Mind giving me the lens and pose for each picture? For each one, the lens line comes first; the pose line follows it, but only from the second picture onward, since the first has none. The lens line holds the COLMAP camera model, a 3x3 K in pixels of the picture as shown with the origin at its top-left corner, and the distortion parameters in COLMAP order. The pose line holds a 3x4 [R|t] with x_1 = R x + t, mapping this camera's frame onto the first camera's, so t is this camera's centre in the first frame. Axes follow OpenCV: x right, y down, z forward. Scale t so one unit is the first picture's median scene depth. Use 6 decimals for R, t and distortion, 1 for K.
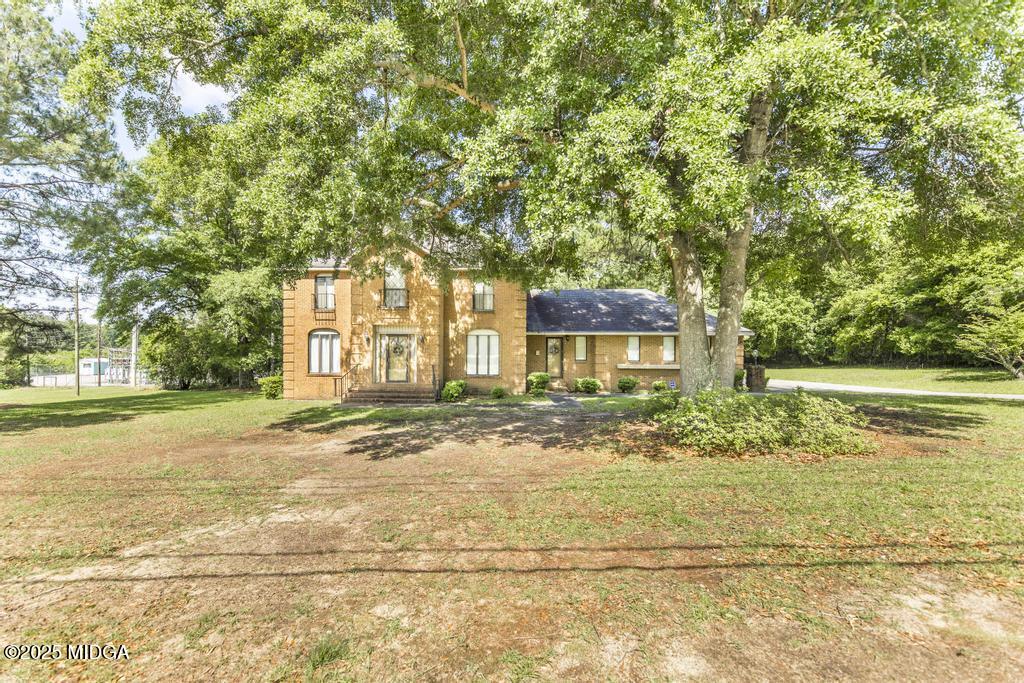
lens RADIAL K [[413.5, 0, 502.9], [0, 413.5, 340.7], [0, 0, 1]] dist [0.002098, 0.000035]
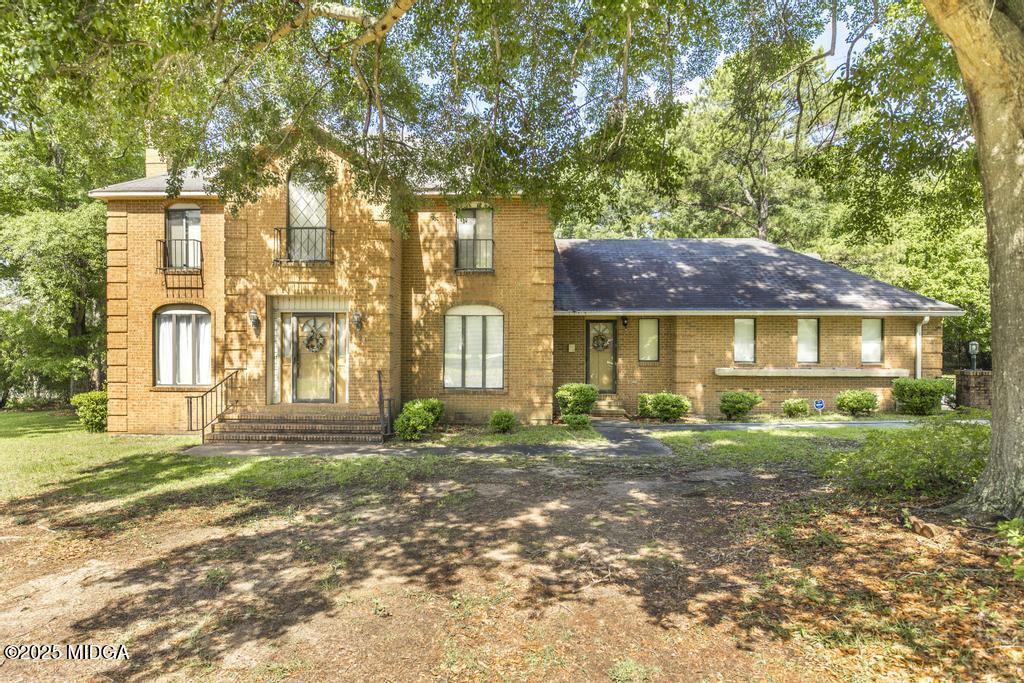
lens RADIAL K [[620.6, 0, 519.2], [0, 620.6, 340.9], [0, 0, 1]] dist [-0.008667, -0.001168]
pose [[0.999699, -0.001365, 0.024481, -0.008765], [0.001057, 0.999920, 0.012581, 0.010249], [-0.024496, -0.012551, 0.999621, 0.185424]]
